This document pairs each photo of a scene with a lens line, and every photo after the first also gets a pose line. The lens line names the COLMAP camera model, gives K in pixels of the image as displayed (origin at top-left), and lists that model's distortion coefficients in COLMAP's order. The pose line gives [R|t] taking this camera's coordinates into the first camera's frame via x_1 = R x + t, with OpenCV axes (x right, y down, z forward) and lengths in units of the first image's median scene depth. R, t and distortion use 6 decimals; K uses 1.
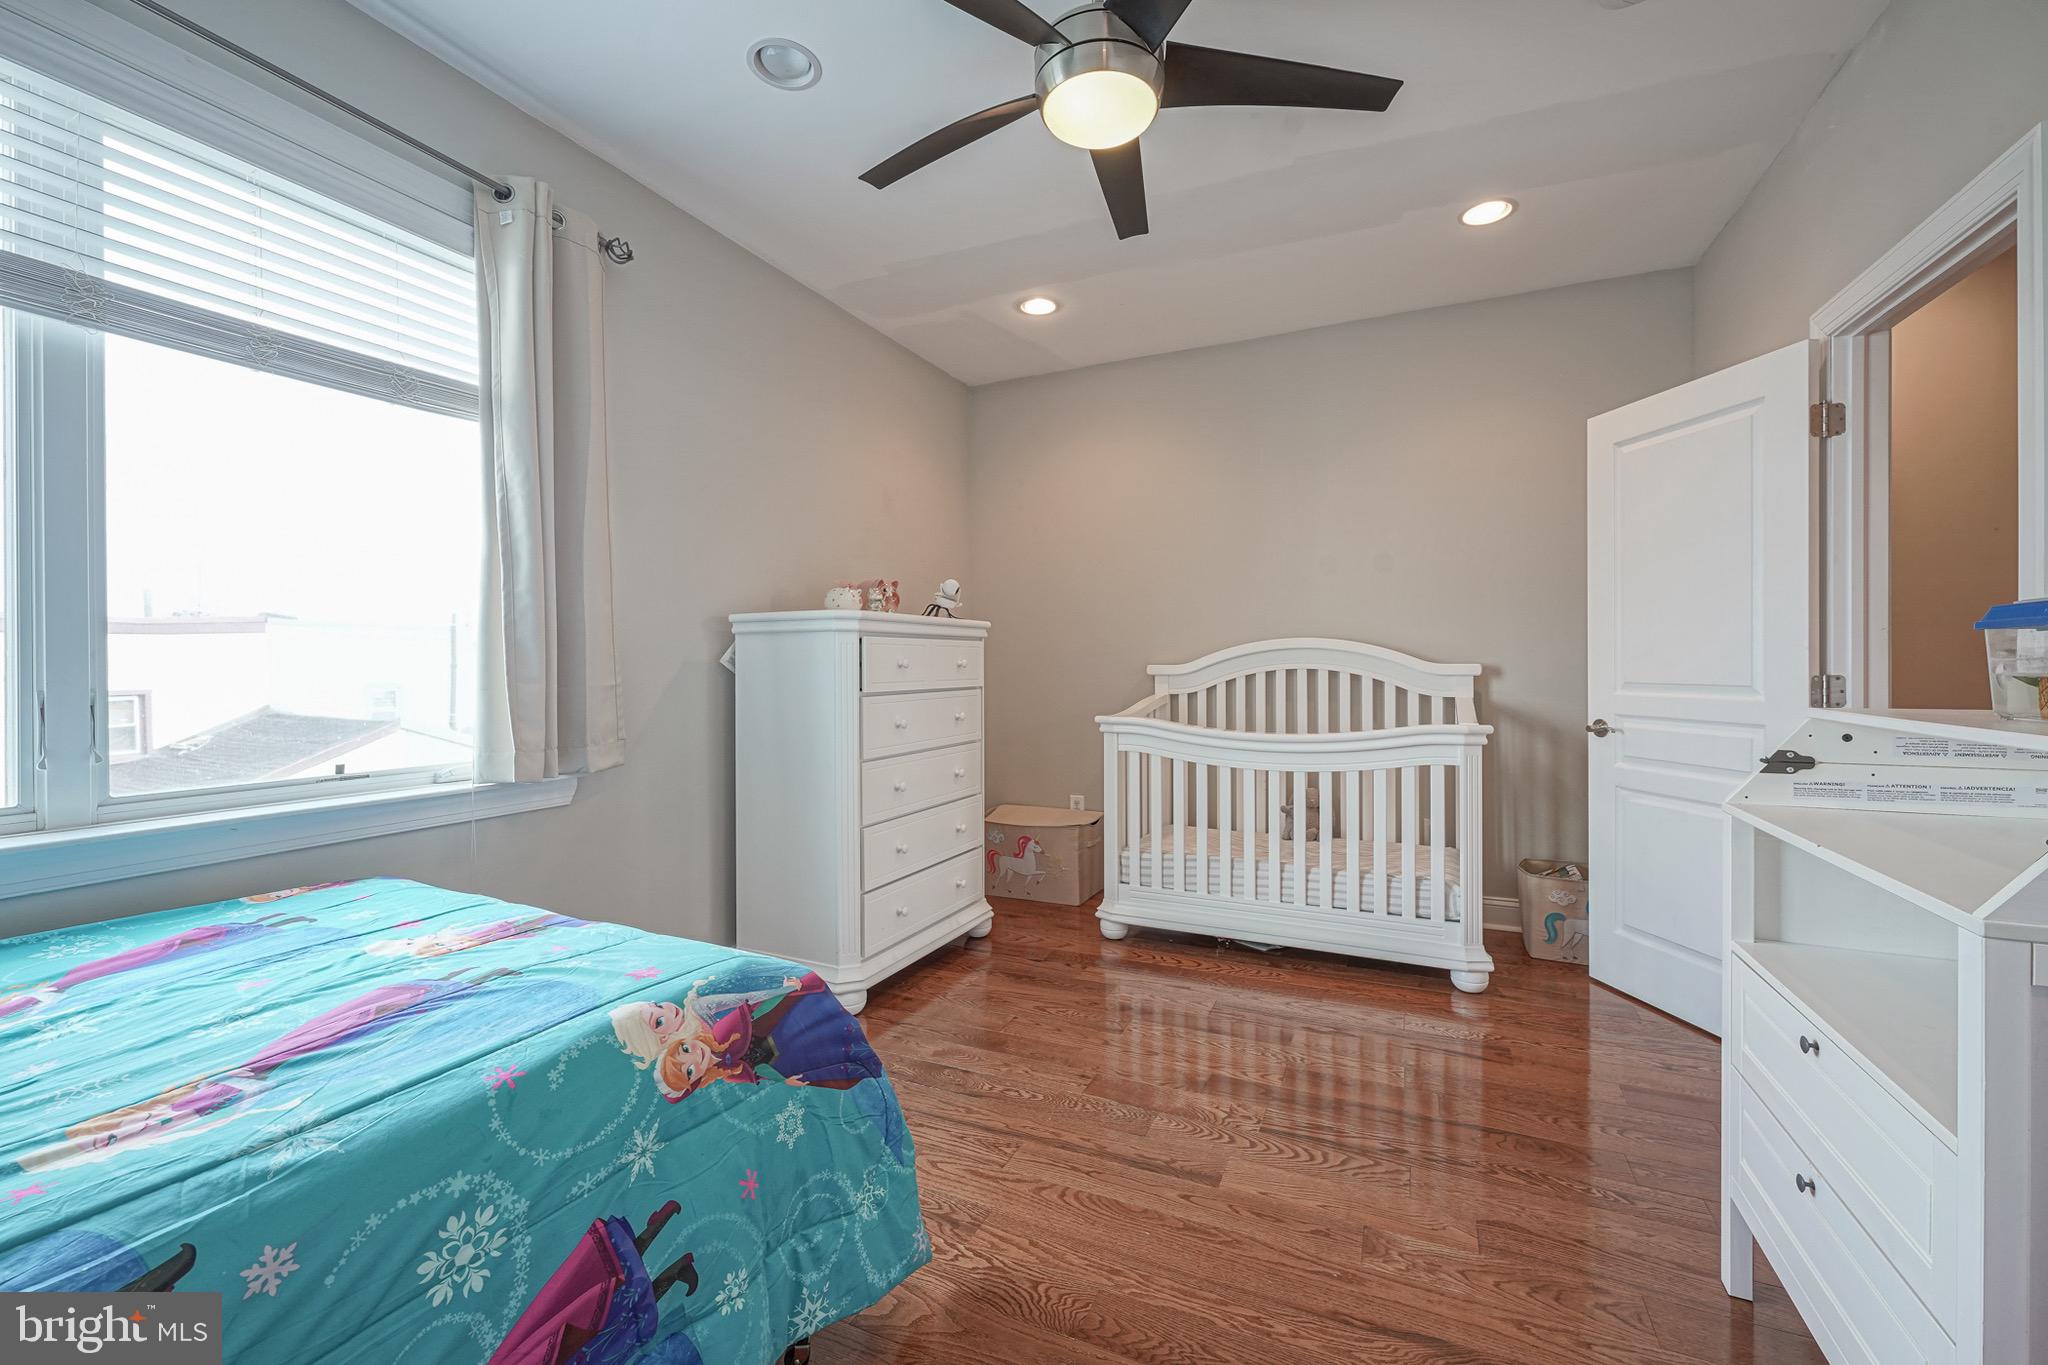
lens RADIAL K [[881.8, 0, 1017.8], [0, 881.8, 682.5], [0, 0, 1]] dist [-0.001821, -0.000237]
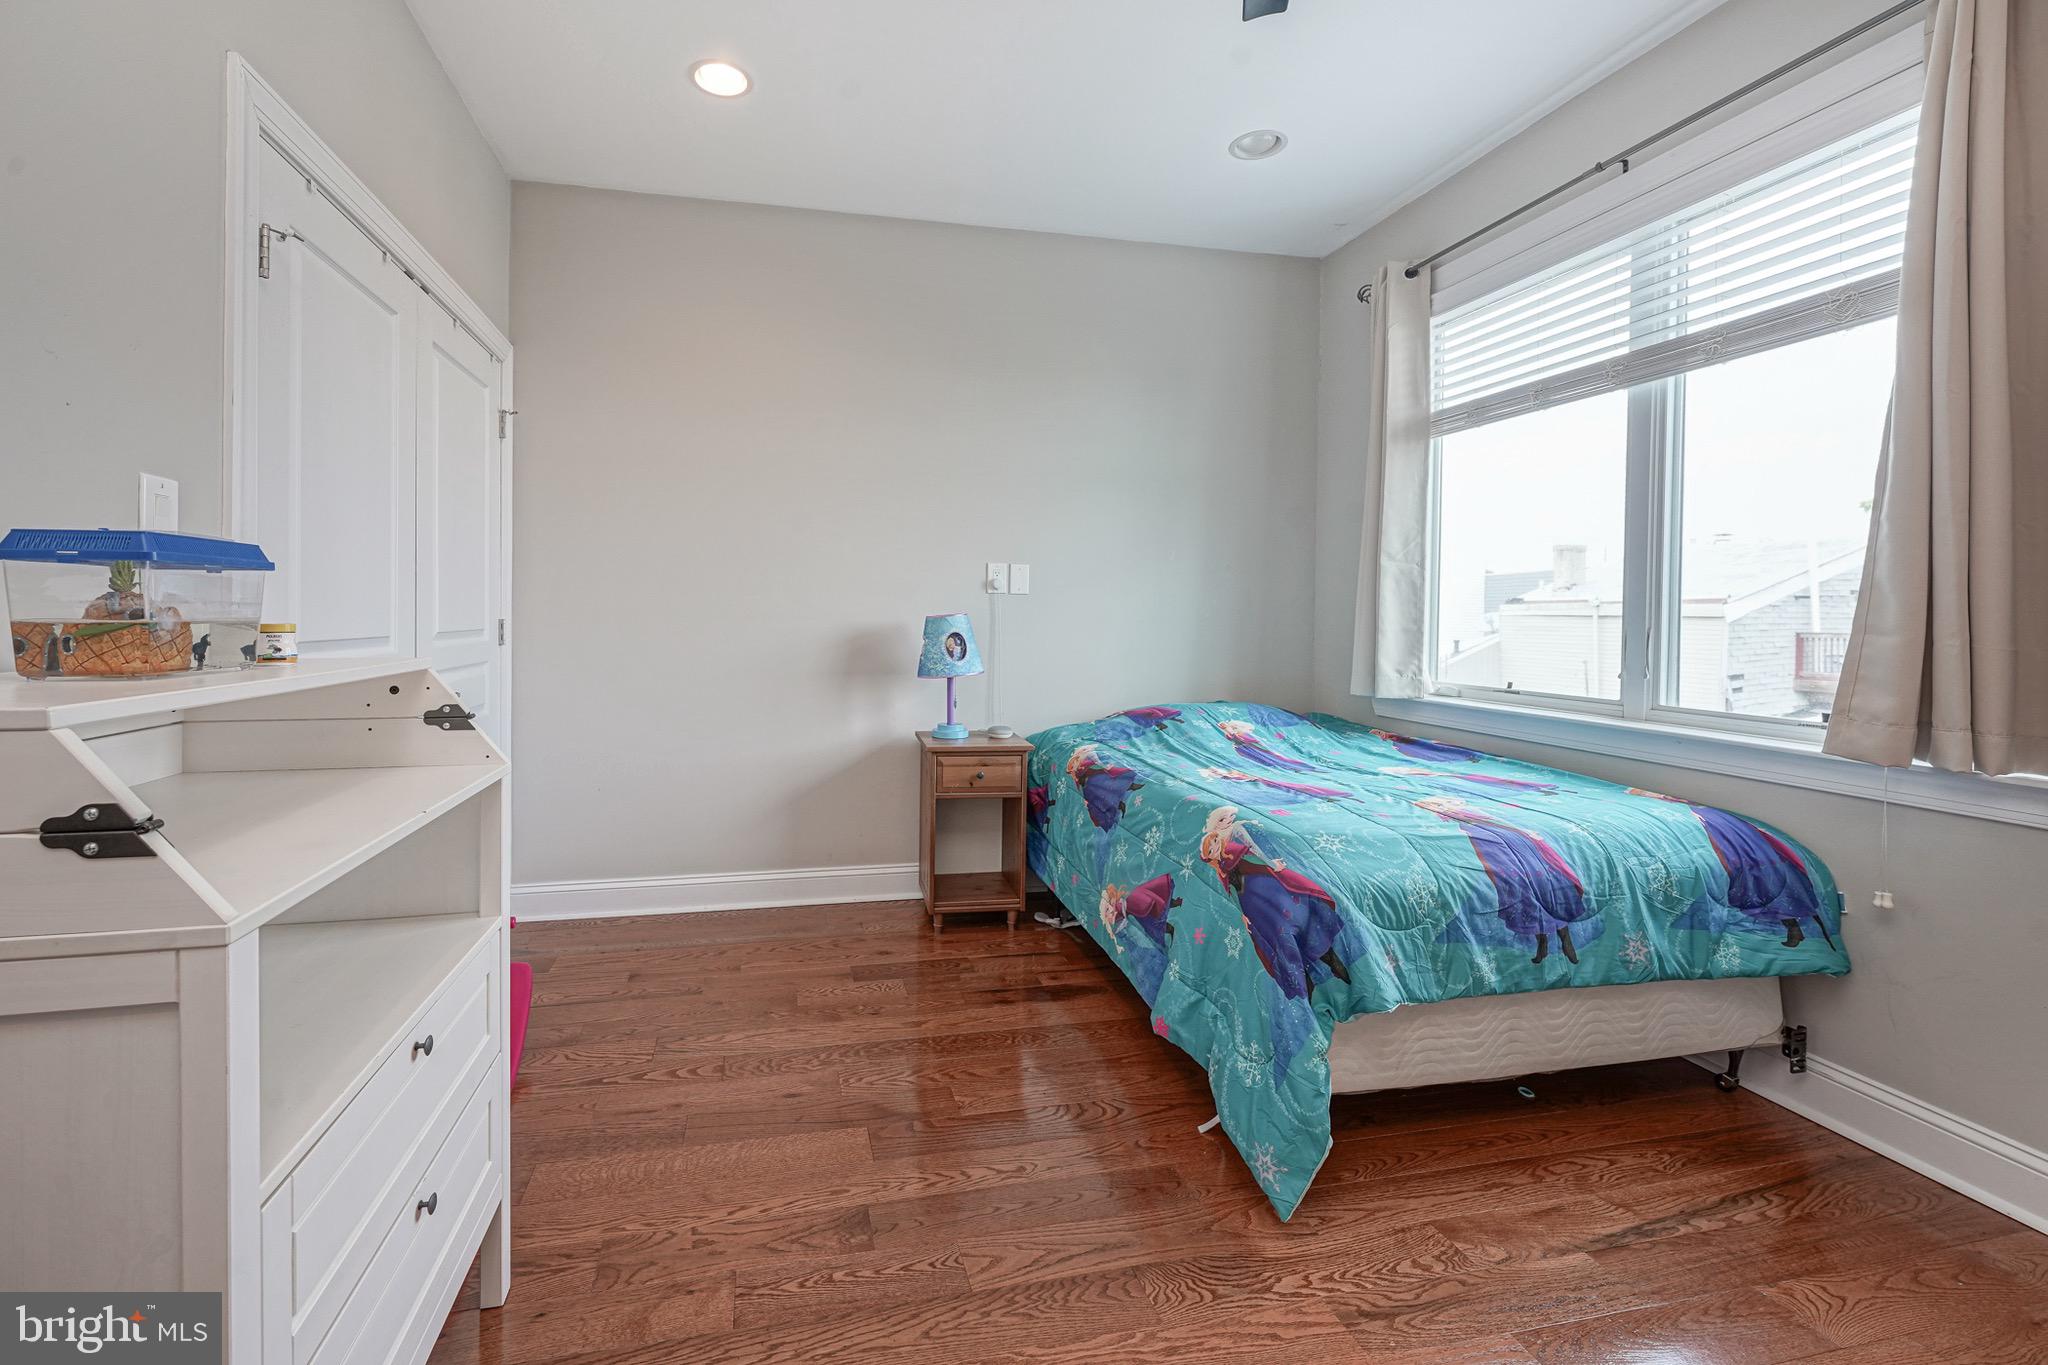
lens RADIAL K [[849.6, 0, 953.3], [0, 849.6, 632.7], [0, 0, 1]] dist [-0.001726, -0.000376]
pose [[-0.805711, 0.014308, -0.592136, 0.820239], [-0.014038, 0.998966, 0.043239, -0.034974], [0.592142, 0.043150, -0.804677, 1.665696]]
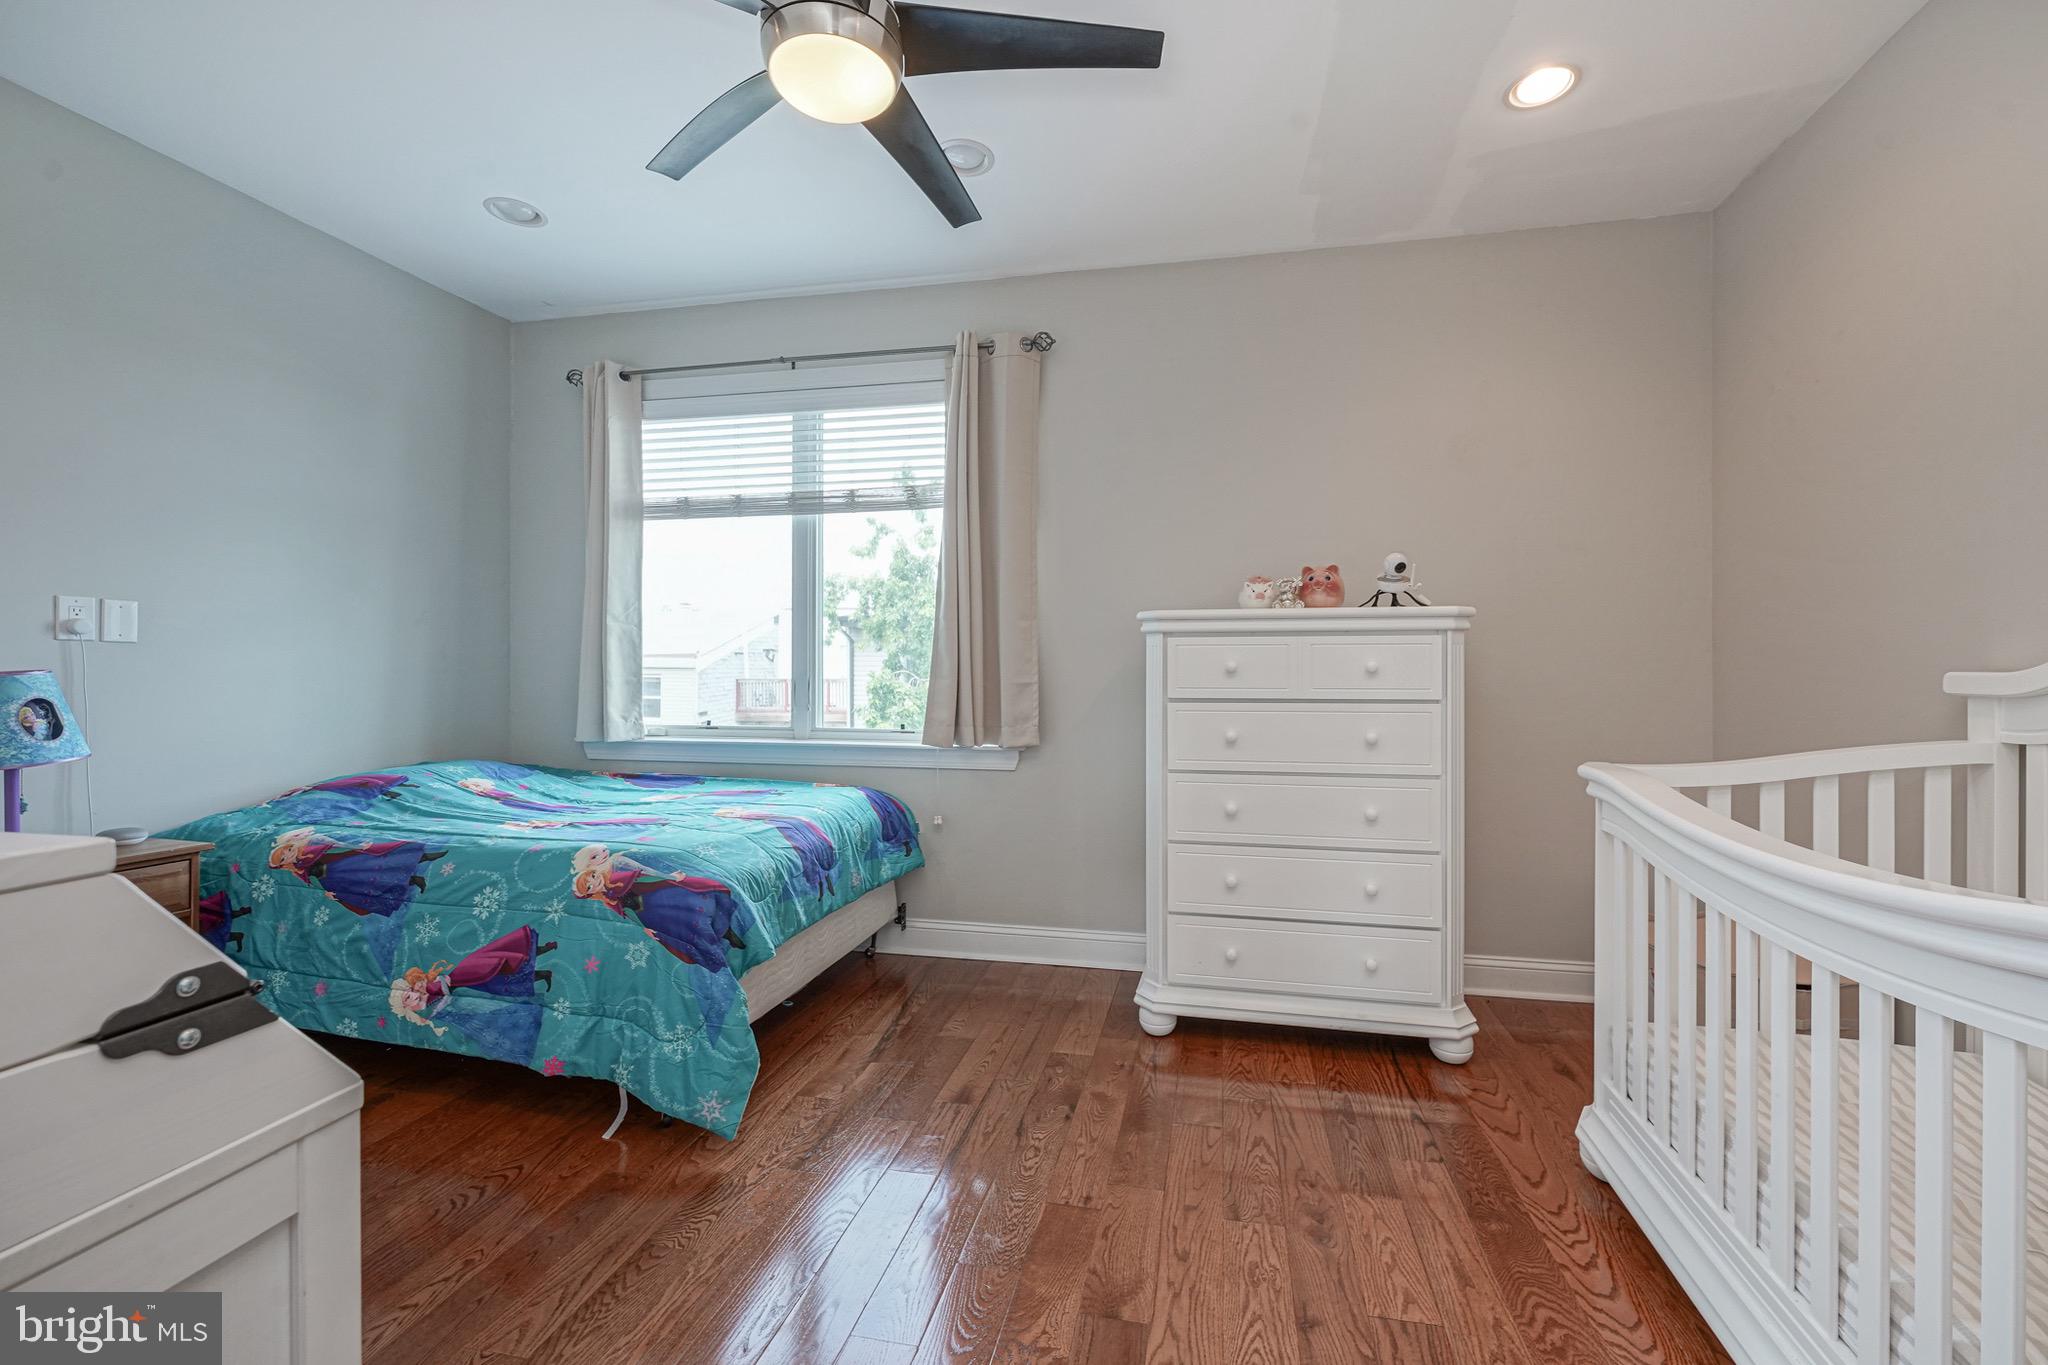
lens RADIAL K [[834.5, 0, 1024.5], [0, 834.5, 678.6], [0, 0, 1]] dist [-0.000611, -0.000107]
pose [[0.198677, 0.017072, -0.979916, 1.259032], [-0.023931, 0.999635, 0.012564, -0.033073], [0.979773, 0.020954, 0.199013, 1.277734]]
